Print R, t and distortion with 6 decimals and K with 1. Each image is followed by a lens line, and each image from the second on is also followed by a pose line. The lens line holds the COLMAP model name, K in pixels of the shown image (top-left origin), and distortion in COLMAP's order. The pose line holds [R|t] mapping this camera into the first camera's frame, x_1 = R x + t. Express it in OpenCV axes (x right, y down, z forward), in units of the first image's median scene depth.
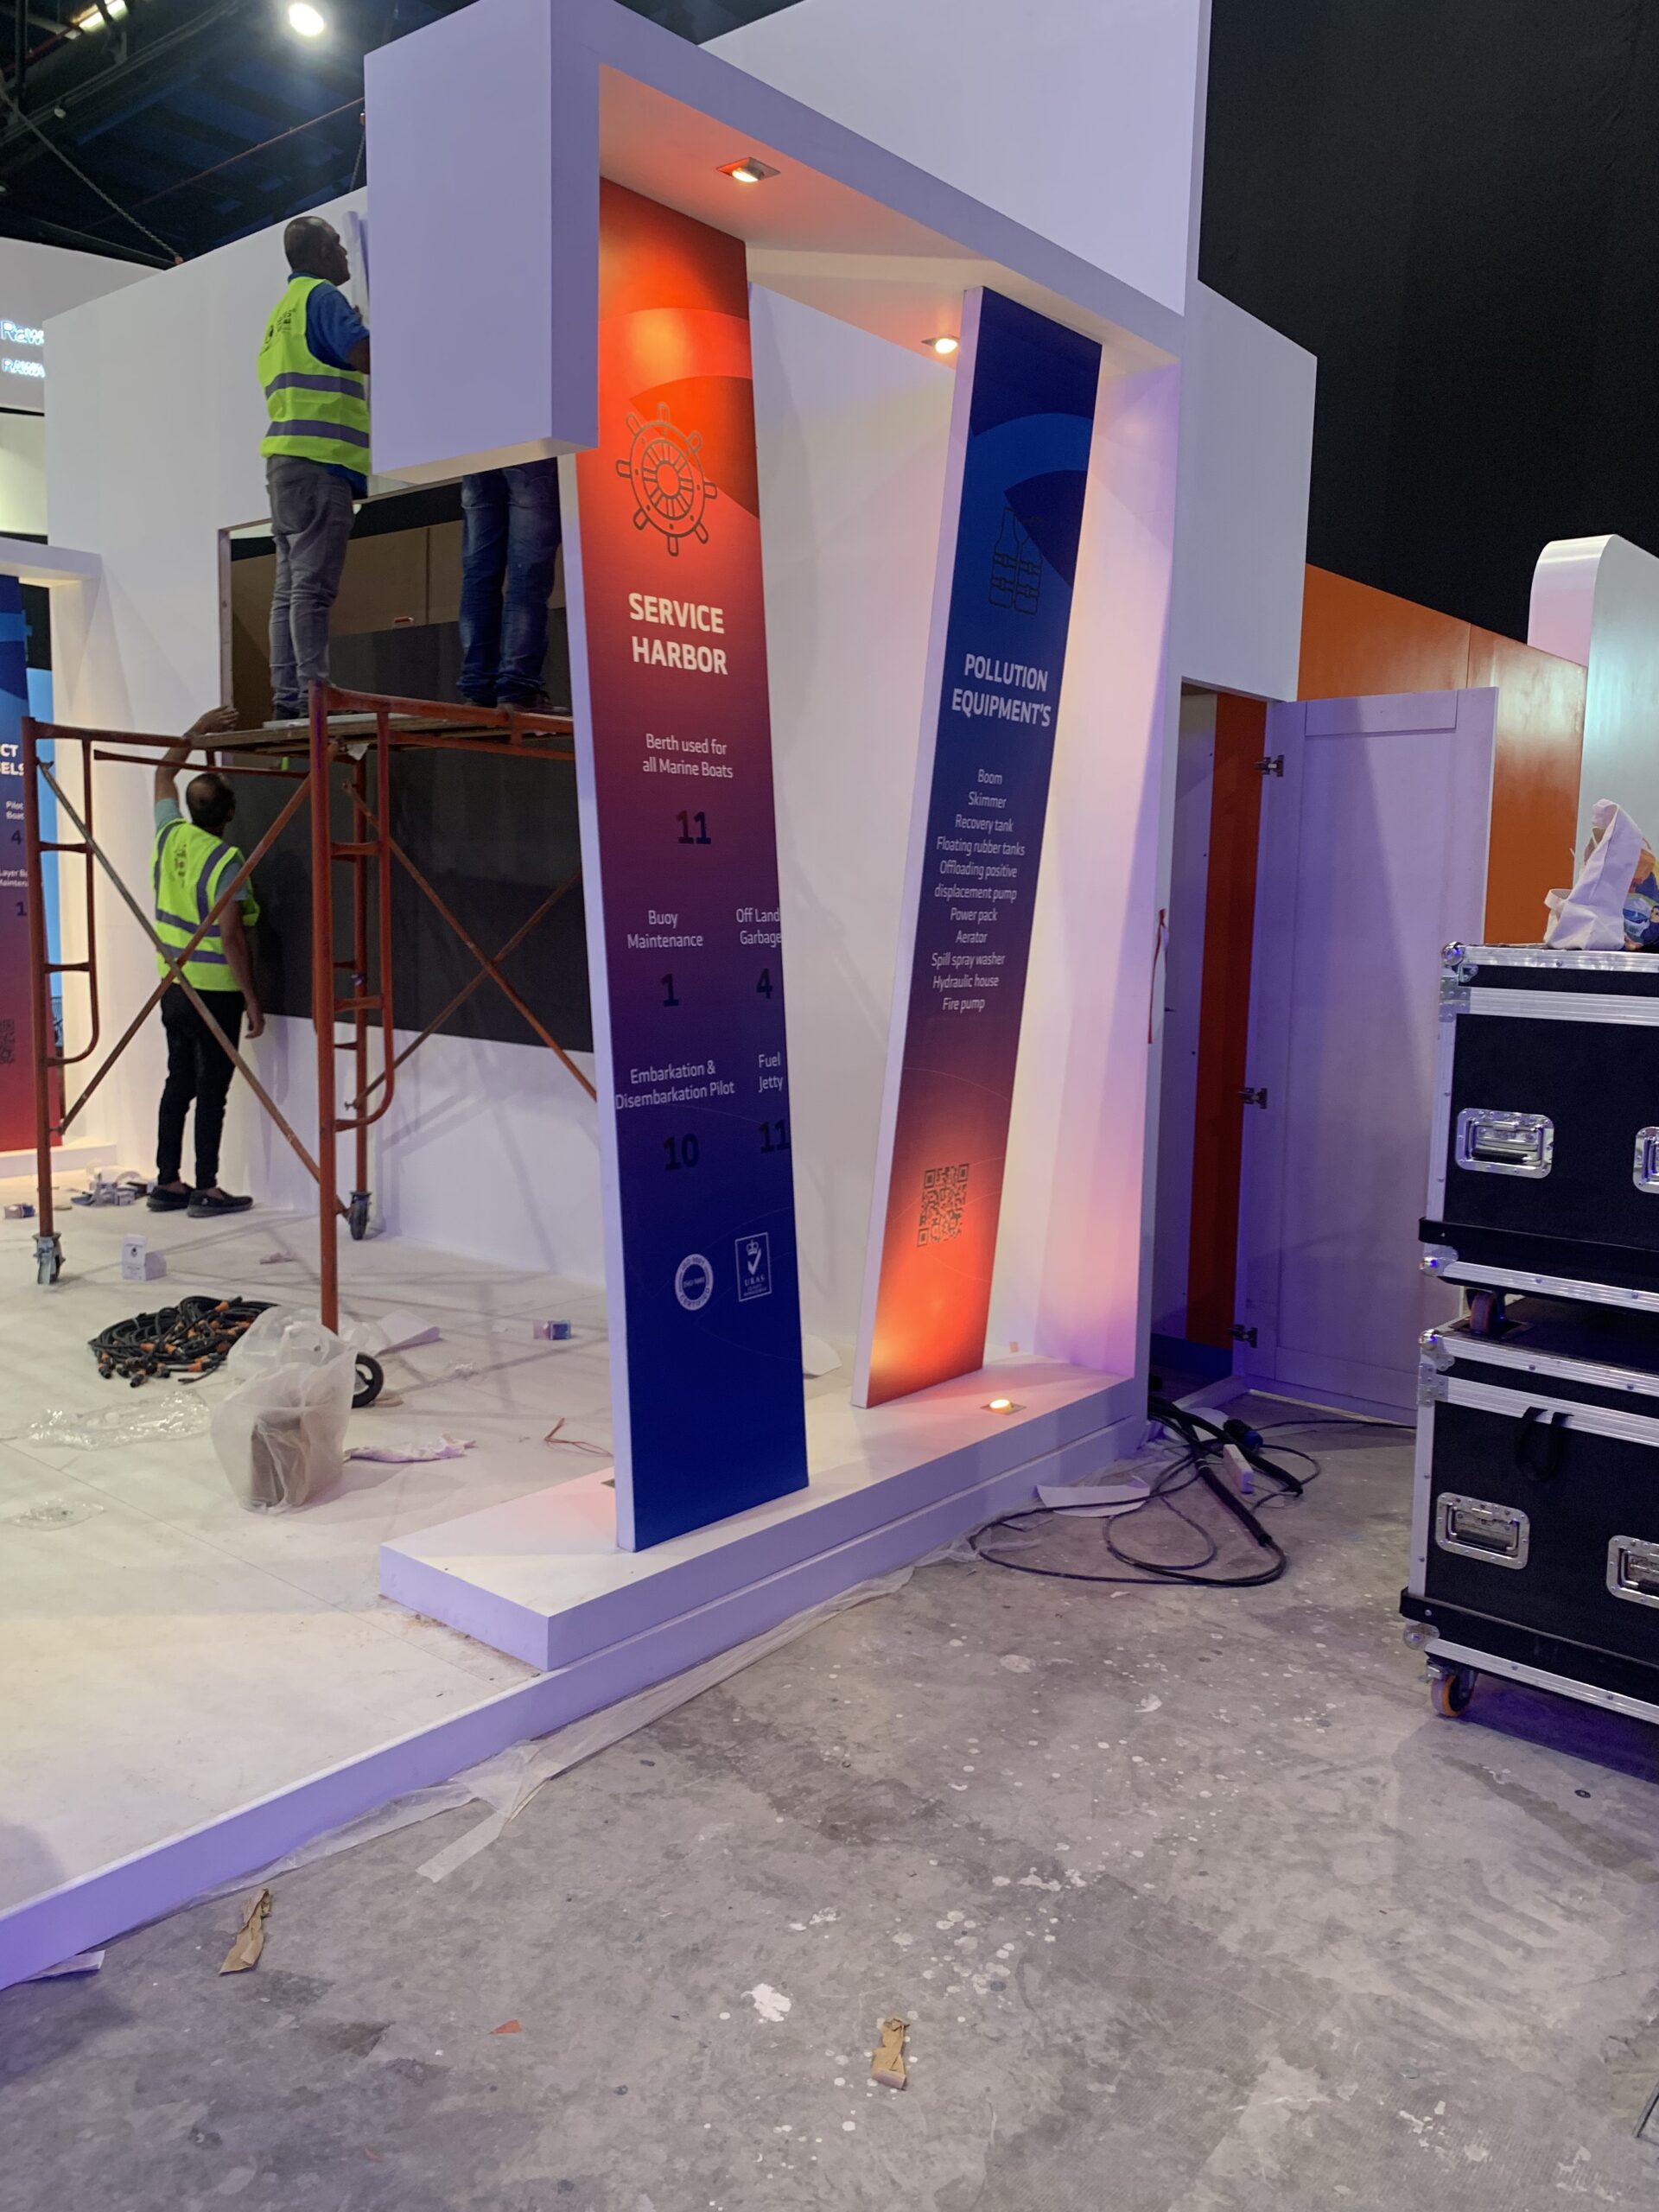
lens RADIAL K [[1703.5, 0, 832.8], [0, 1703.5, 1094.9], [0, 0, 1]] dist [0.037145, -0.005959]
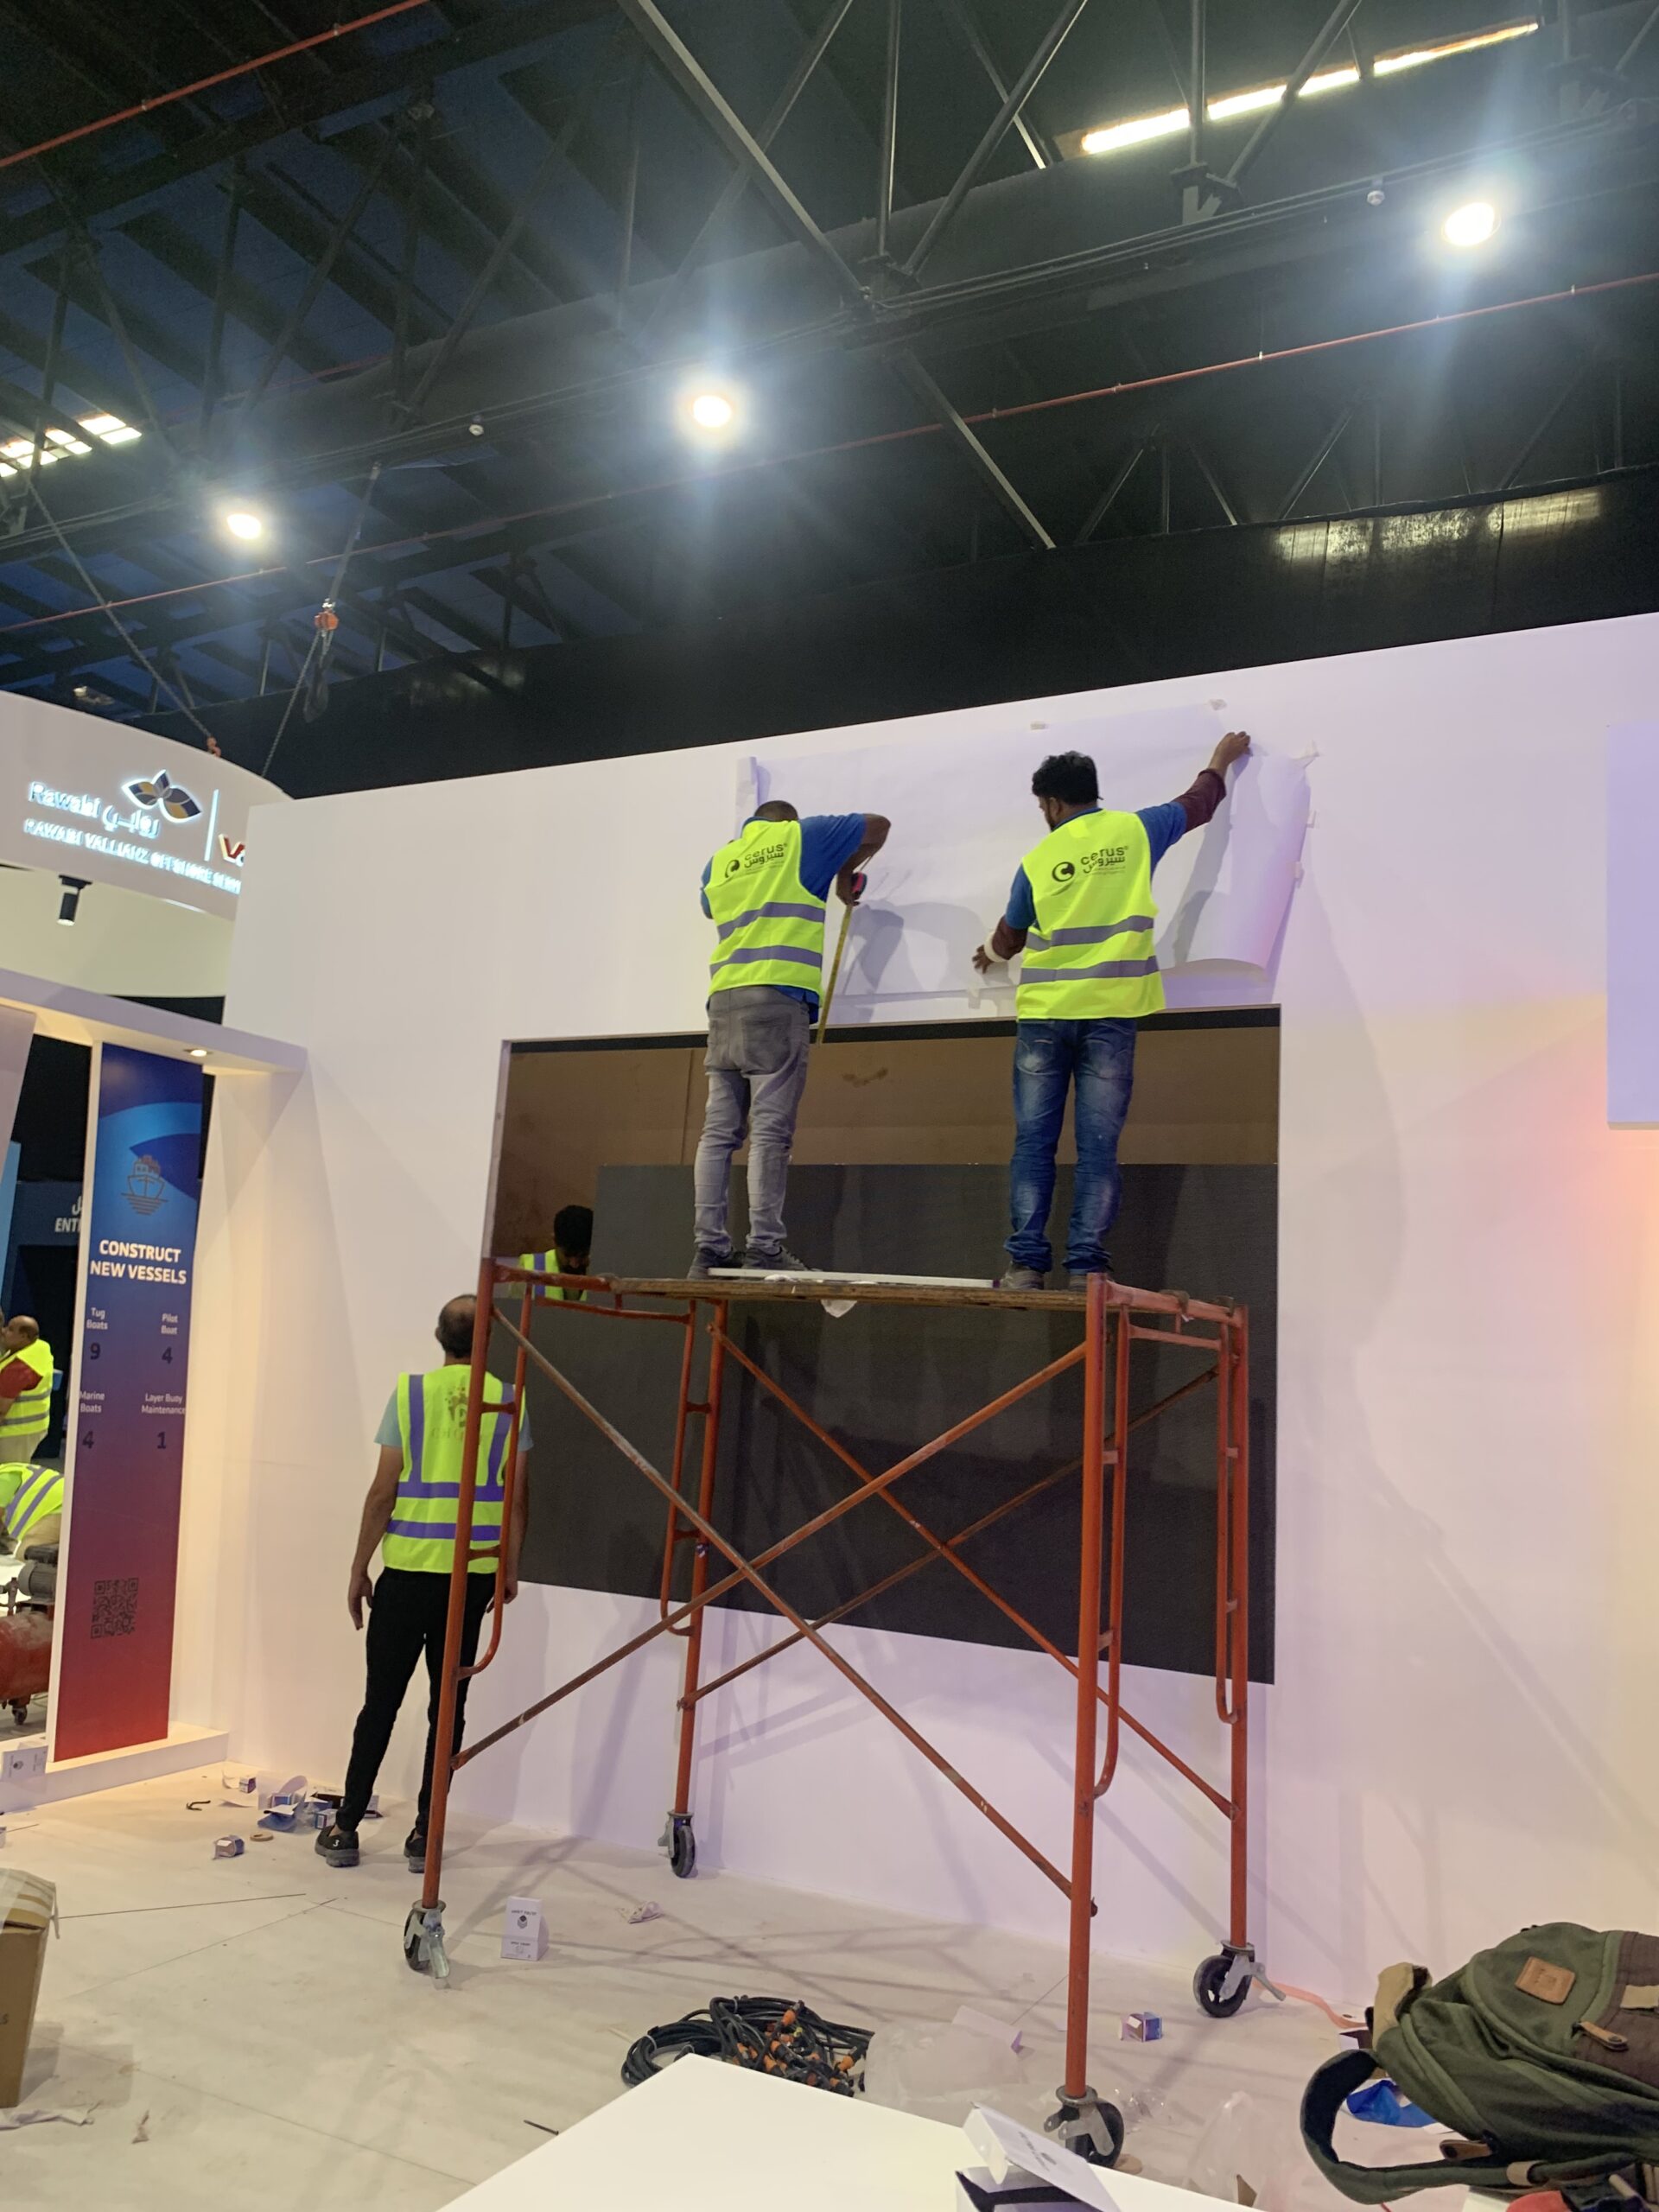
lens RADIAL K [[1703.5, 0, 830.9], [0, 1703.5, 1103.7], [0, 0, 1]] dist [0.037145, -0.005959]
pose [[0.971612, 0.071932, 0.225379, -0.472270], [-0.009752, 0.964024, -0.265637, -0.062869], [-0.236379, 0.255898, 0.937359, 0.121083]]
